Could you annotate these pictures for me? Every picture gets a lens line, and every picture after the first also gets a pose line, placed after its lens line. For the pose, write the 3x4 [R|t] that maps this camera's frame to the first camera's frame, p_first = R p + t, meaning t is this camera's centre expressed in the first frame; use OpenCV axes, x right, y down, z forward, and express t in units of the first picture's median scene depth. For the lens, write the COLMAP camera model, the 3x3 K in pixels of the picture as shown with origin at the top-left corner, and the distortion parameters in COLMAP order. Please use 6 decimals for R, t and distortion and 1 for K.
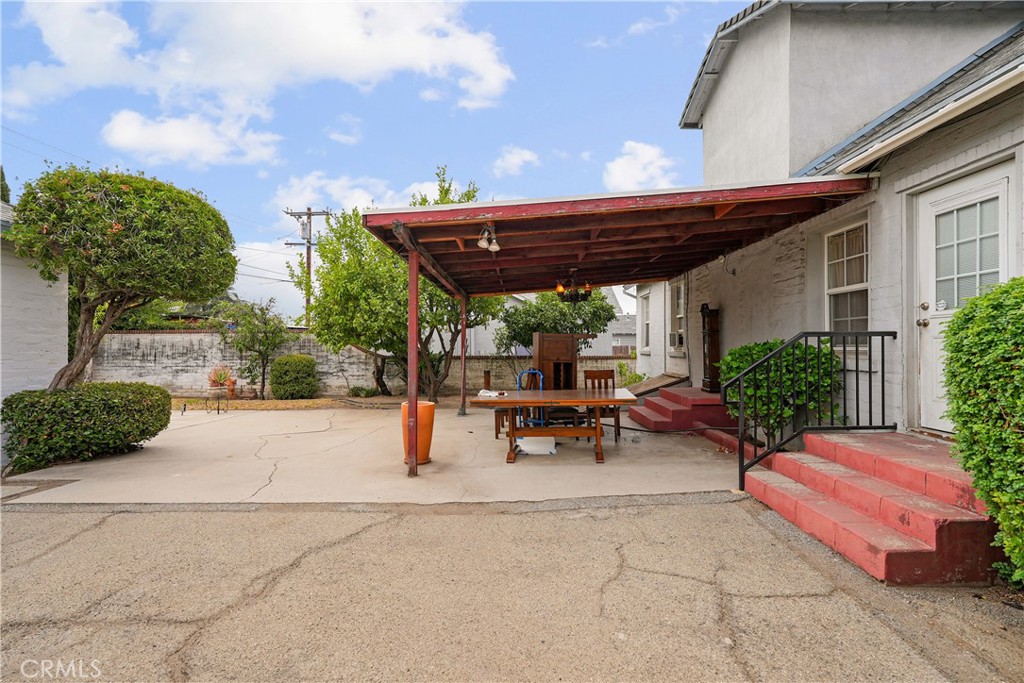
lens RADIAL K [[451.1, 0, 515.0], [0, 451.1, 341.3], [0, 0, 1]] dist [0.000321, 0.000298]
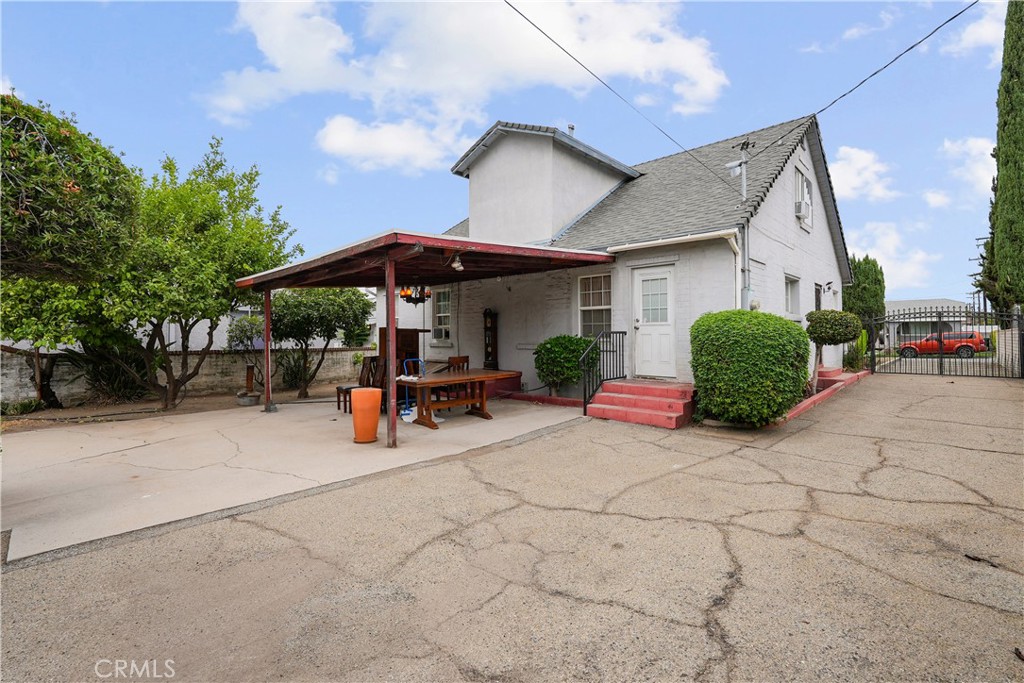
lens RADIAL K [[457.9, 0, 511.1], [0, 457.9, 324.6], [0, 0, 1]] dist [-0.003623, 0.000977]
pose [[0.686240, 0.018905, 0.727129, -0.814856], [-0.004953, 0.999760, -0.021318, -0.004093], [-0.727358, 0.011028, 0.686170, -0.061412]]
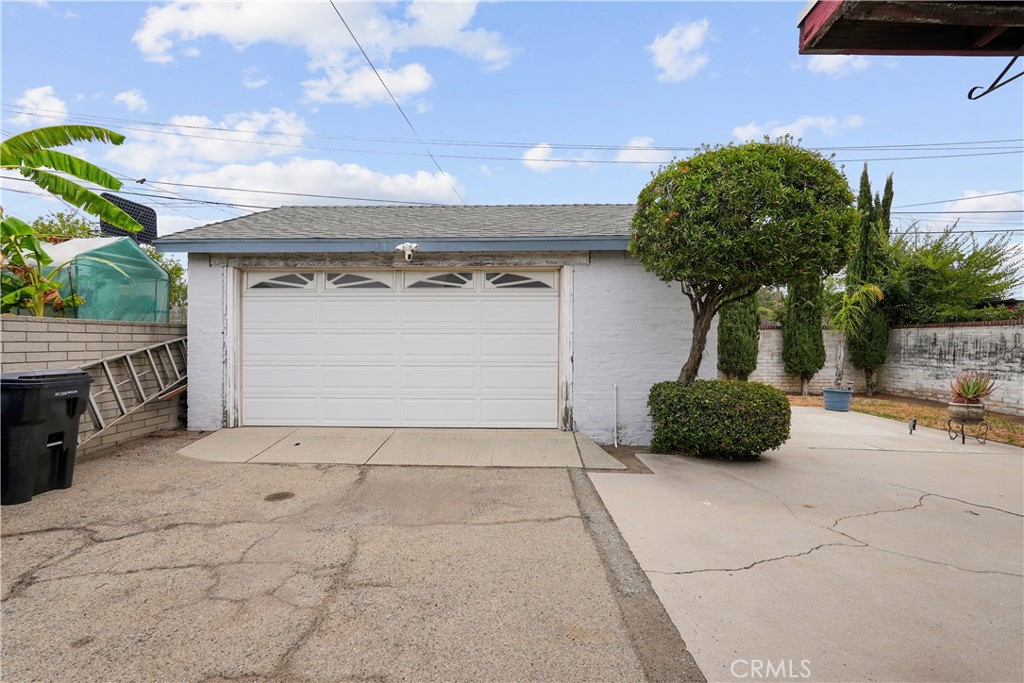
lens RADIAL K [[458.8, 0, 512.0], [0, 458.8, 341.5], [0, 0, 1]] dist [-0.001401, 0.000695]
pose [[-0.012190, 0.006193, -0.999907, 0.064614], [0.004885, 0.999969, 0.006134, 0.000201], [0.999914, -0.004809, -0.012220, 0.596062]]
